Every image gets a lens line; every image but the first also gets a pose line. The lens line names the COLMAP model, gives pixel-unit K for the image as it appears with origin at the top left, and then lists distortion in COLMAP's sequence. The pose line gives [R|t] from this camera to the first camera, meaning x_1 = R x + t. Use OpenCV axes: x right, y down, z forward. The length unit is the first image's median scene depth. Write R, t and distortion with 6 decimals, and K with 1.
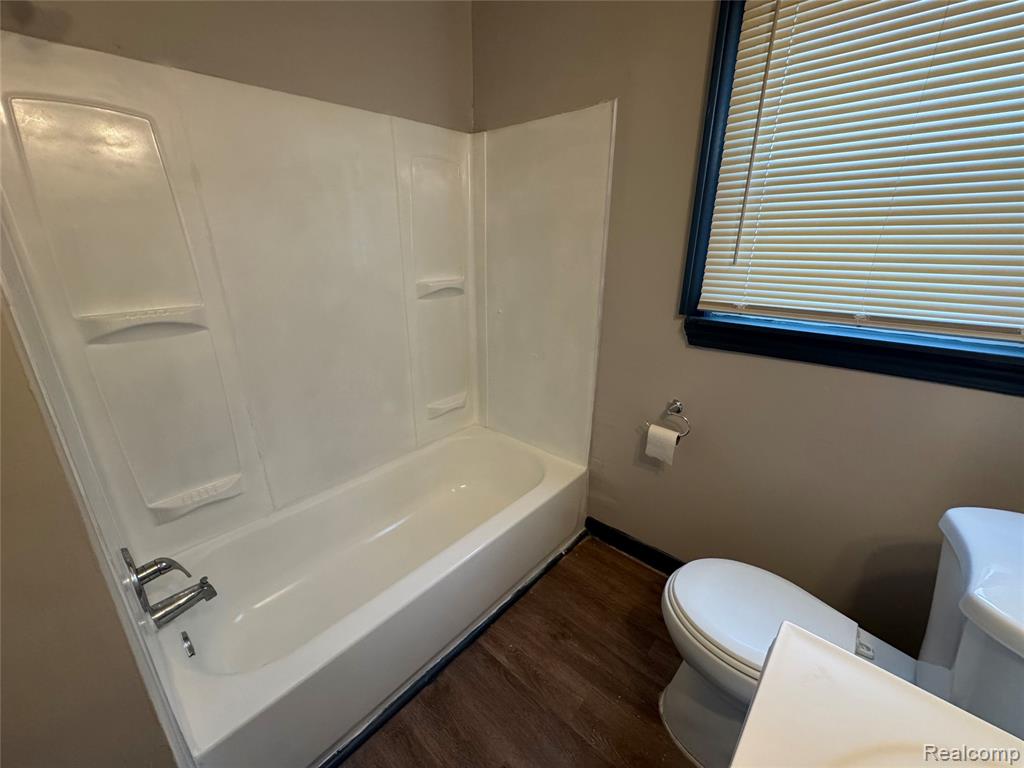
lens RADIAL K [[408.5, 0, 513.7], [0, 408.5, 381.6], [0, 0, 1]] dist [0.000047, -0.000562]
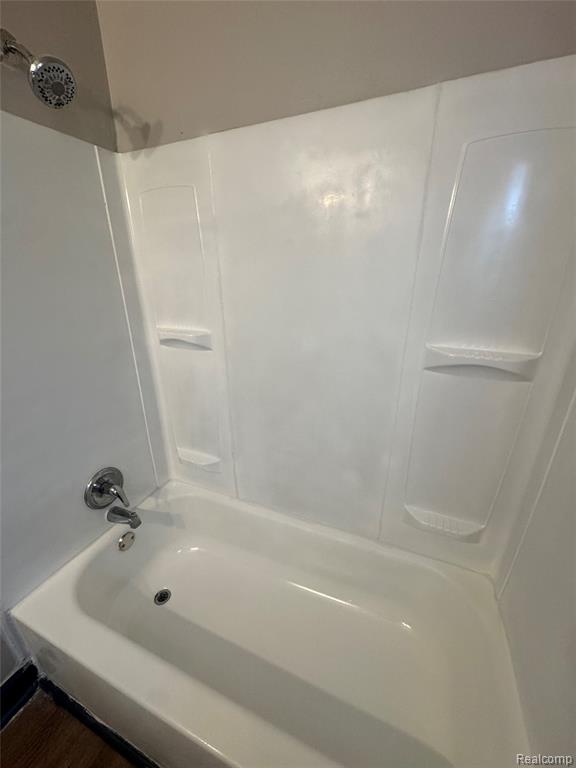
lens RADIAL K [[306.4, 0, 288.4], [0, 306.4, 385.3], [0, 0, 1]] dist [0.000047, -0.000562]
pose [[0.326906, 0.334284, -0.883961, 0.158152], [-0.303880, 0.922860, 0.236614, -0.234948], [0.894869, 0.191268, 0.403270, 0.606468]]
